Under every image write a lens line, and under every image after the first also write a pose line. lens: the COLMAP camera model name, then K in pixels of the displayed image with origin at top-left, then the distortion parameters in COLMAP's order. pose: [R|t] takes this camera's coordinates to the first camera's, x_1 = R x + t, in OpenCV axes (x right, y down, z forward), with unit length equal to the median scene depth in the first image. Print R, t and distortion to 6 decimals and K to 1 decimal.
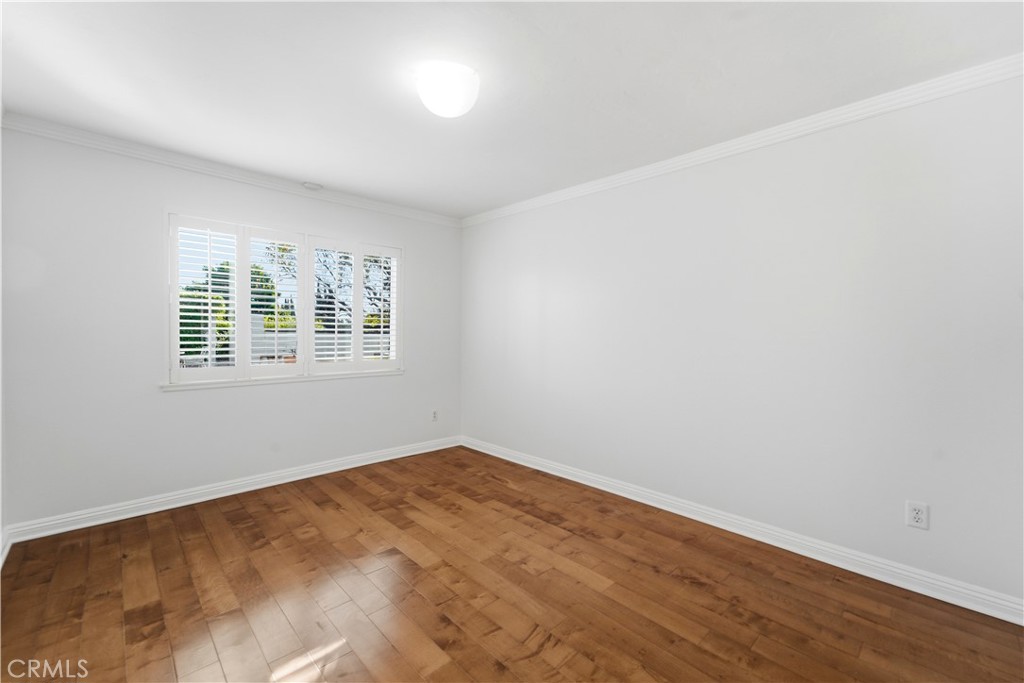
lens RADIAL K [[423.7, 0, 508.0], [0, 423.7, 337.5], [0, 0, 1]] dist [-0.014022, 0.007932]
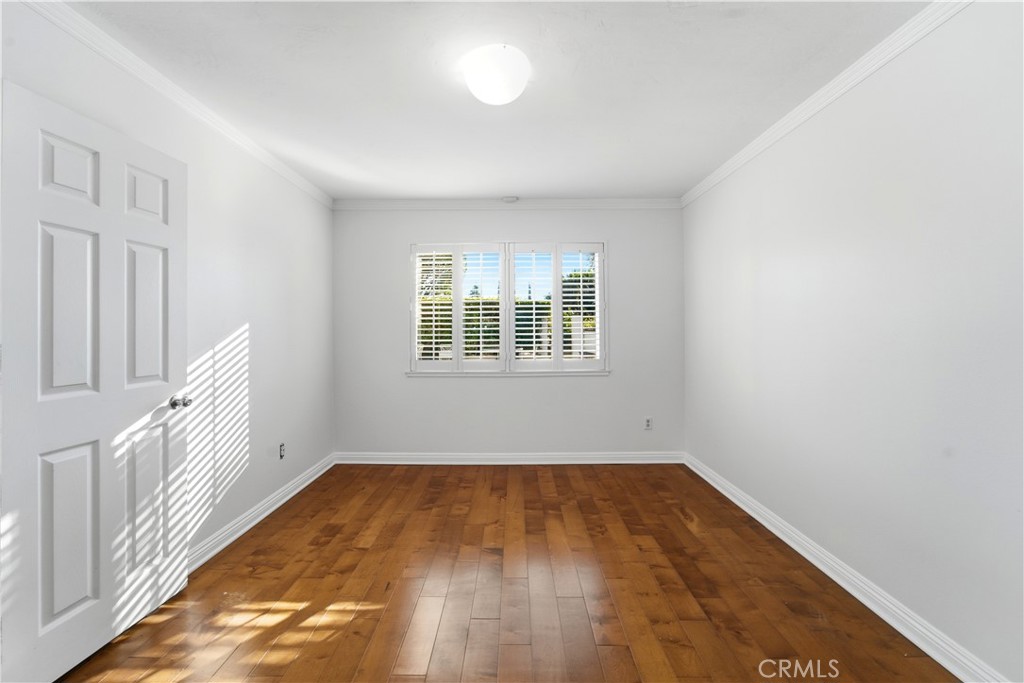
lens RADIAL K [[425.6, 0, 507.6], [0, 425.6, 331.3], [0, 0, 1]] dist [-0.036746, 0.025018]
pose [[0.714380, -0.010734, -0.699676, 0.364097], [0.003490, 0.999925, -0.011777, -0.001387], [0.699750, 0.005972, 0.714363, 0.242648]]
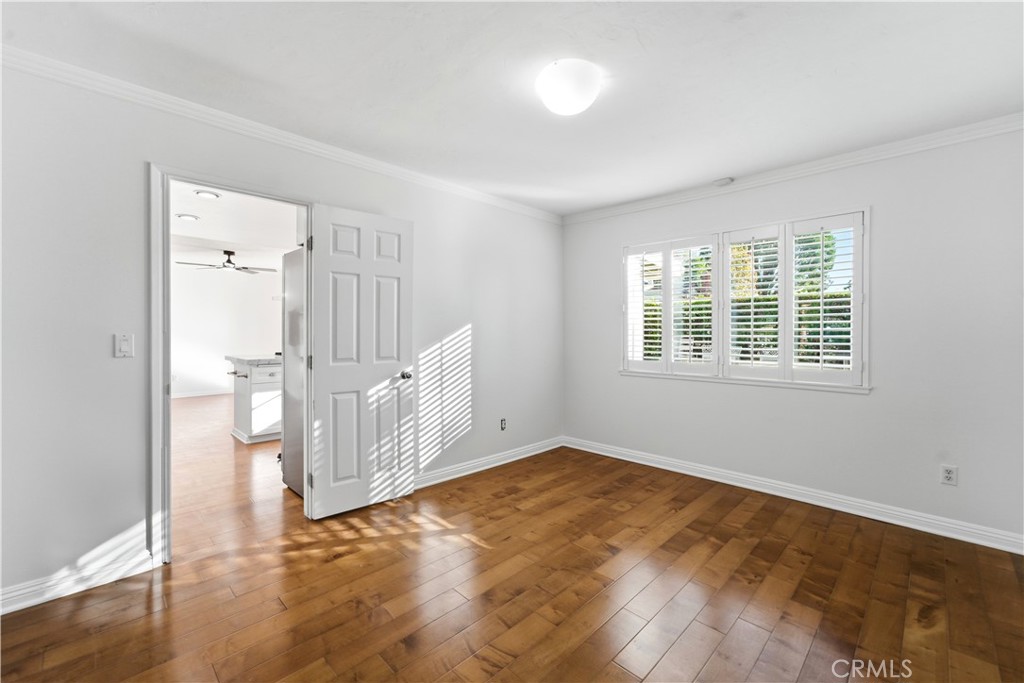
lens RADIAL K [[423.7, 0, 508.0], [0, 423.7, 337.5], [0, 0, 1]] dist [-0.014022, 0.007932]
pose [[0.022659, 0.005516, -0.999728, 0.585497], [-0.011704, 0.999918, 0.005252, -0.000993], [0.999675, 0.011582, 0.022722, 0.581135]]
